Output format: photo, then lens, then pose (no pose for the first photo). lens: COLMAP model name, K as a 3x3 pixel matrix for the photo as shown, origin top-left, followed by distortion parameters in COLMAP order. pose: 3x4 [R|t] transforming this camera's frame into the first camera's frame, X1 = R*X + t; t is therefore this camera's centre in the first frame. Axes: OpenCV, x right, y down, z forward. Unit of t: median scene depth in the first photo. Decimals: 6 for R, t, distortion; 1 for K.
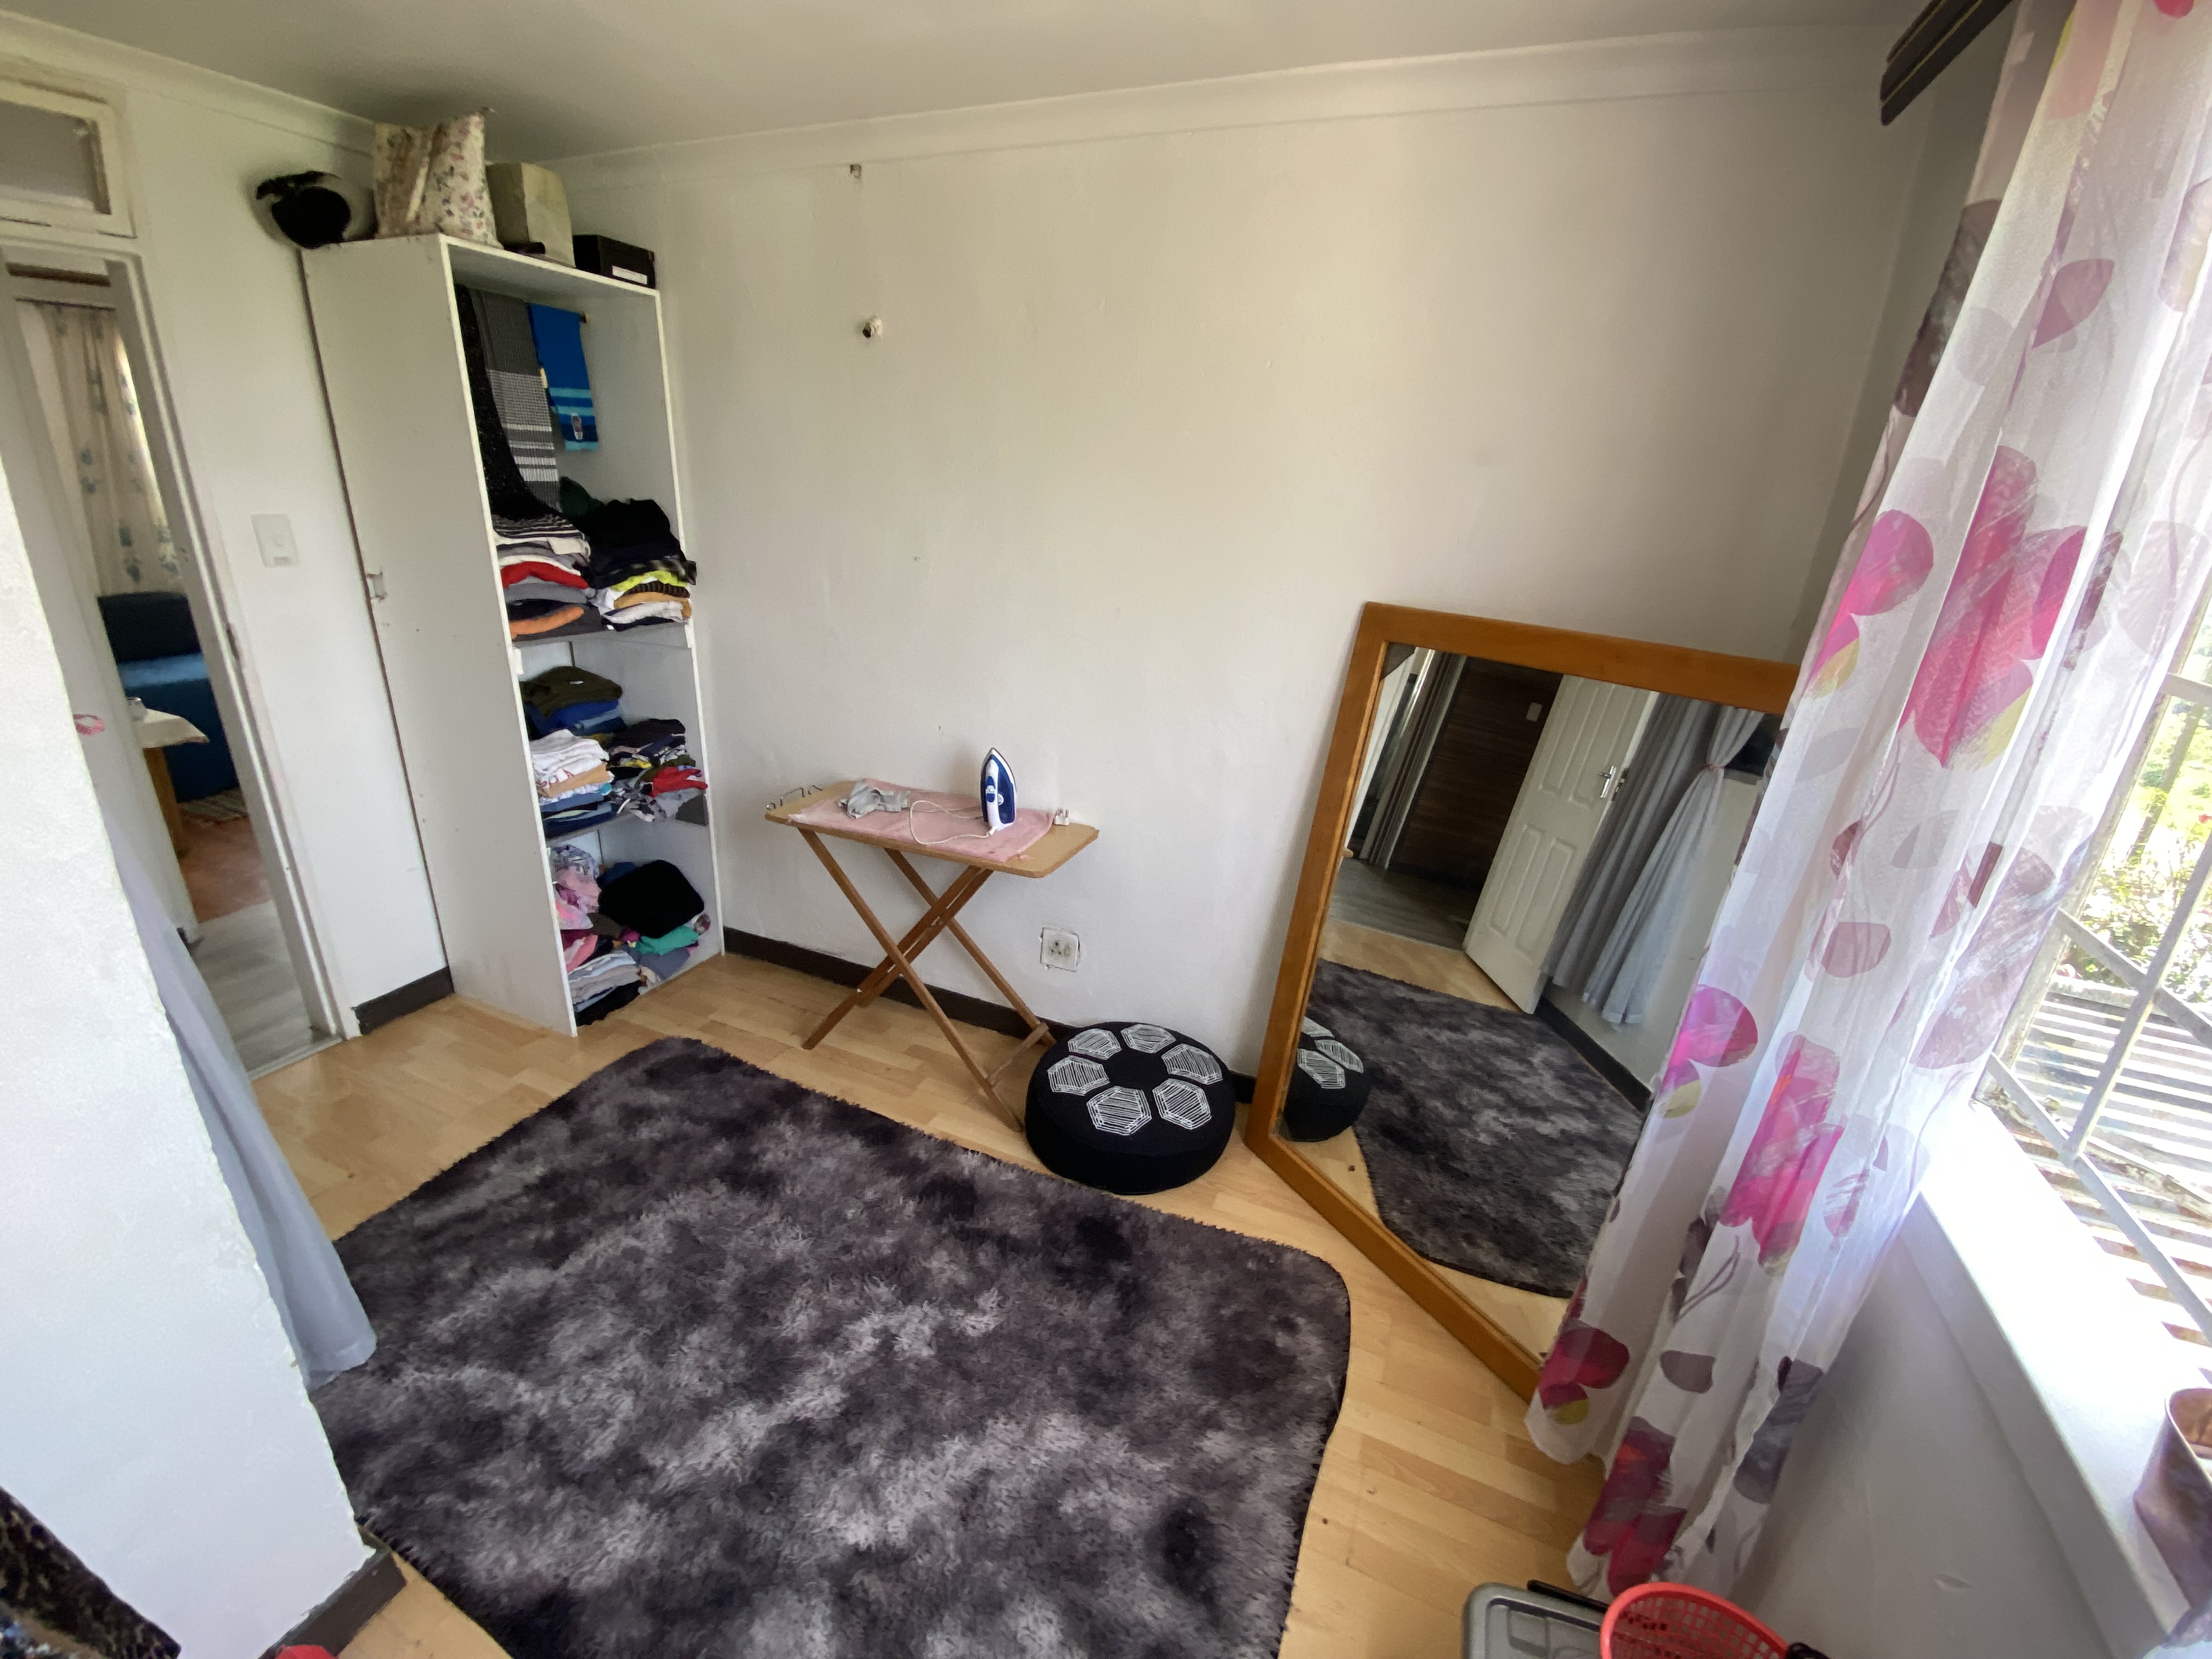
lens RADIAL K [[913.5, 0, 1102.0], [0, 913.5, 832.7], [0, 0, 1]] dist [0.029974, -0.024326]
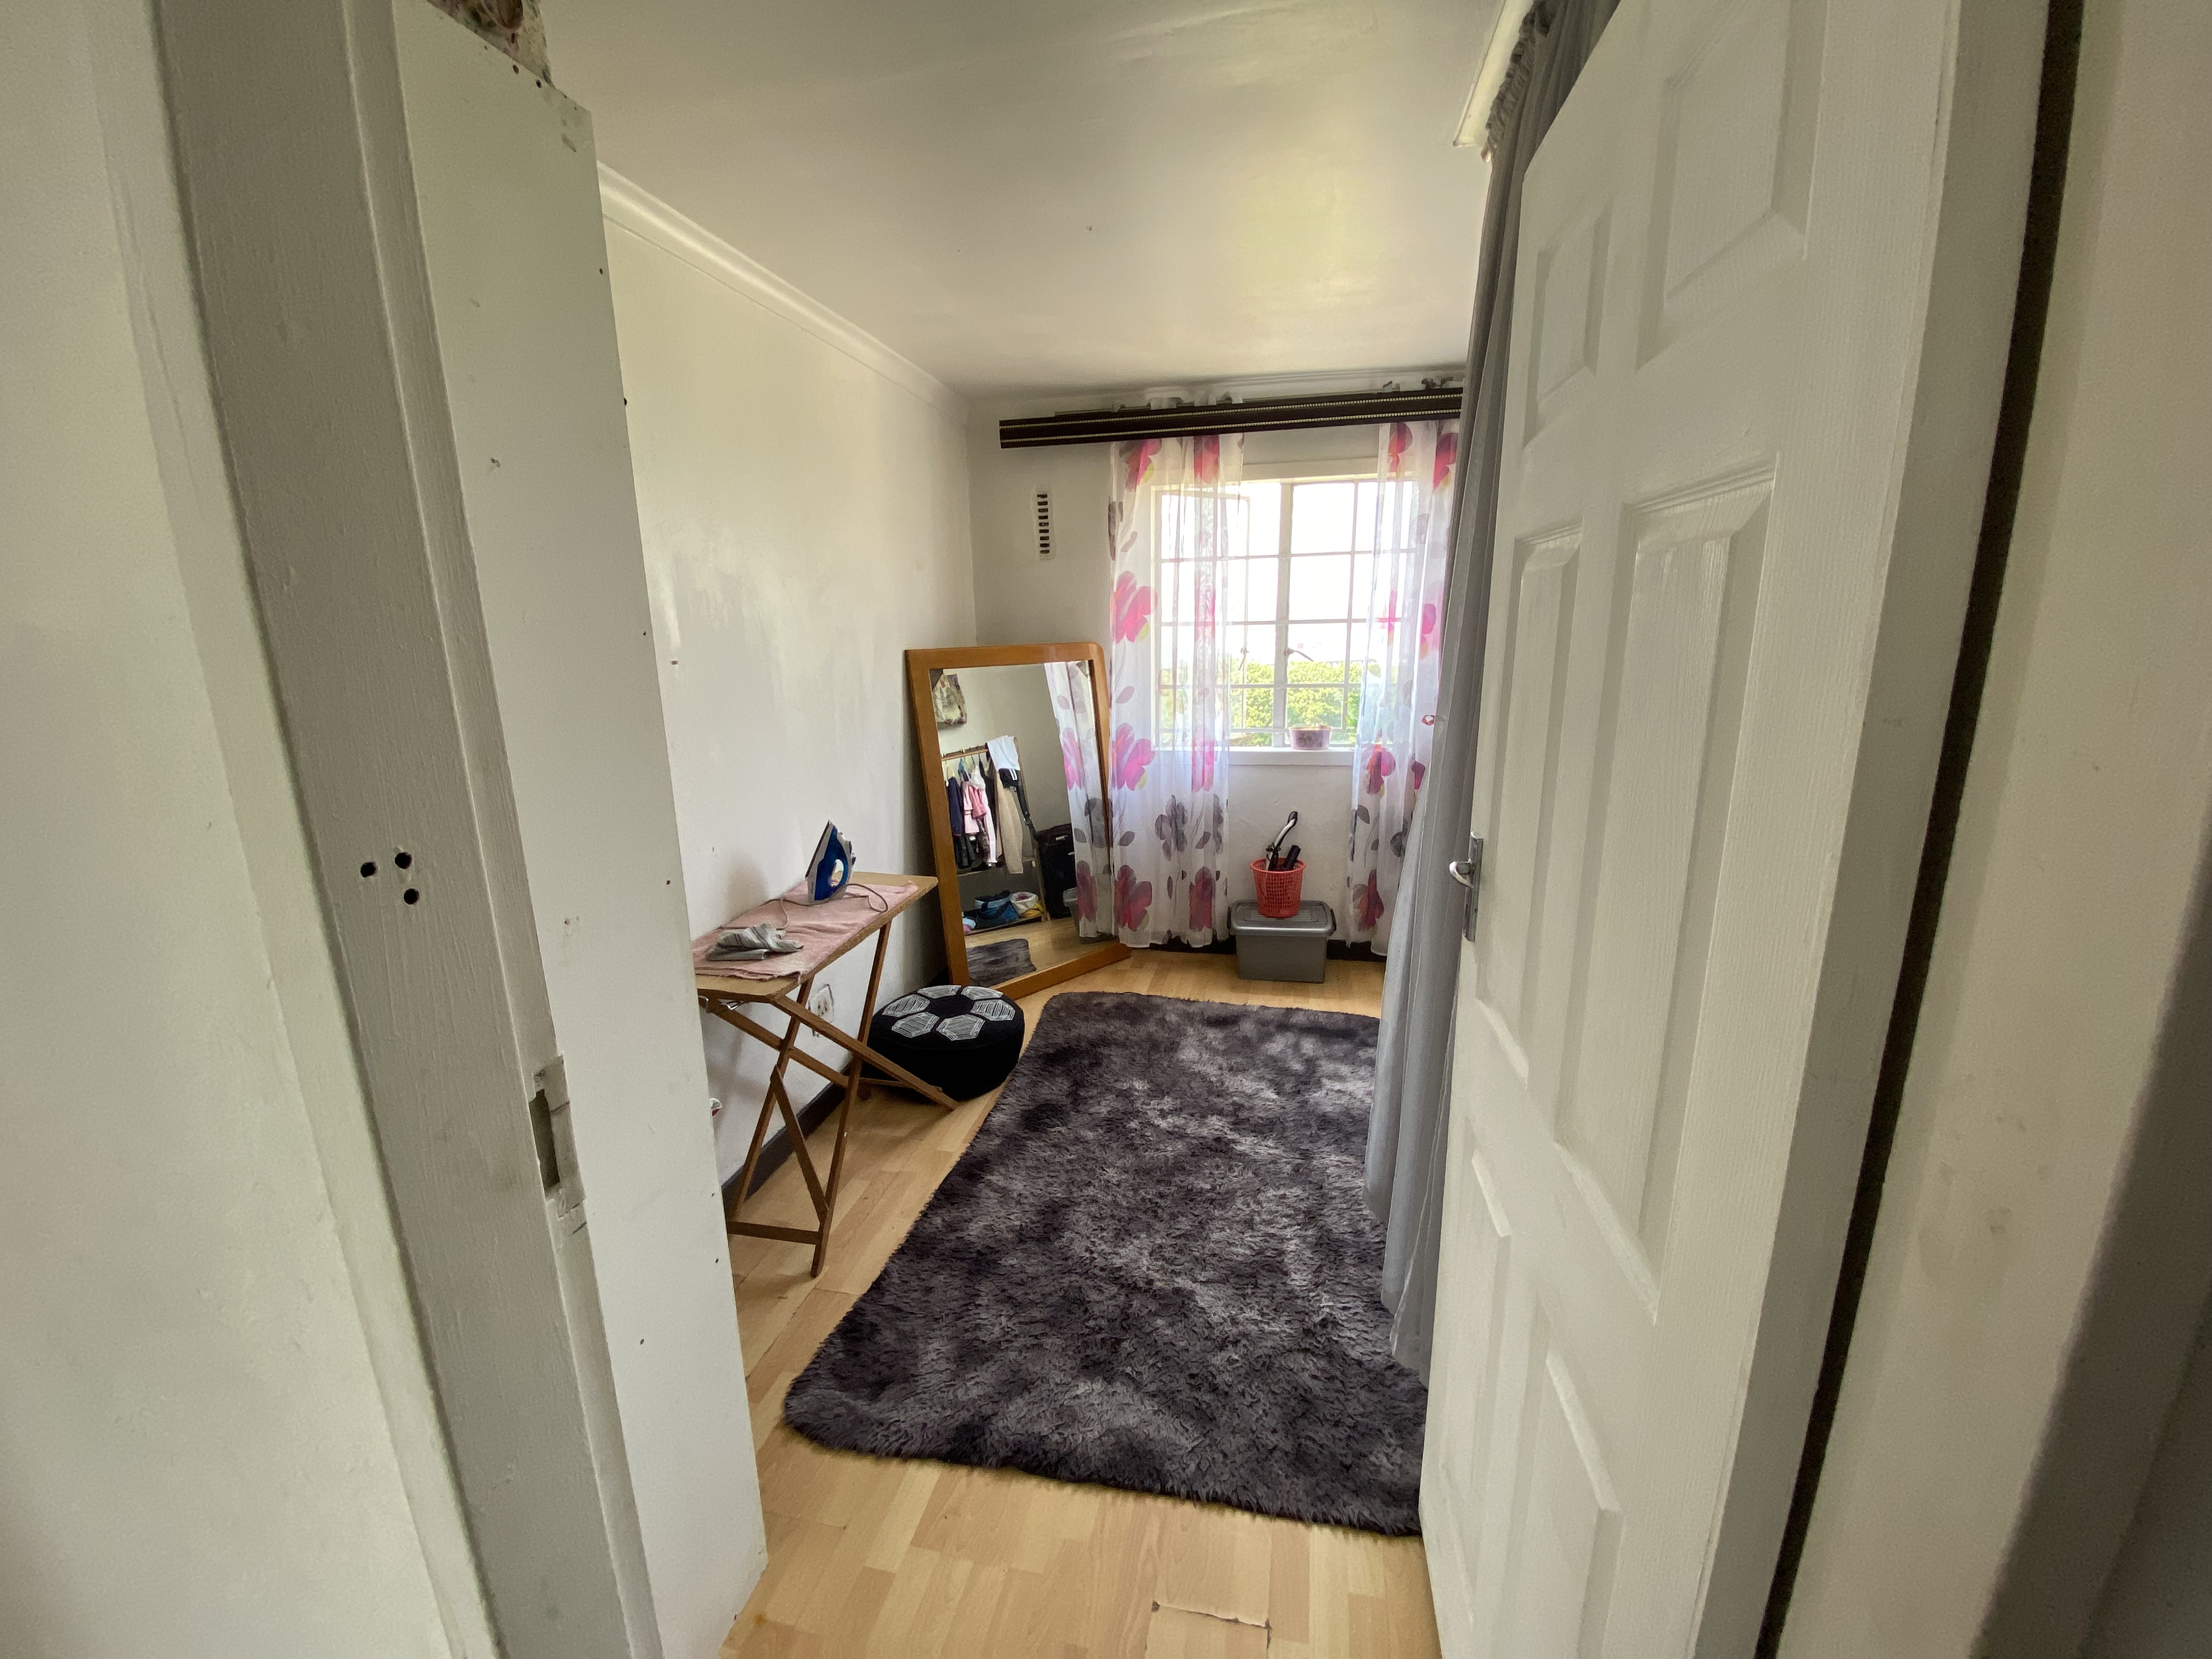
lens RADIAL K [[913.5, 0, 1102.0], [0, 913.5, 832.7], [0, 0, 1]] dist [0.029974, -0.024326]
pose [[-0.214092, -0.252454, 0.943627, -1.436330], [0.358555, 0.878282, 0.316321, -0.362358], [-0.908627, 0.406064, -0.097515, 0.984141]]
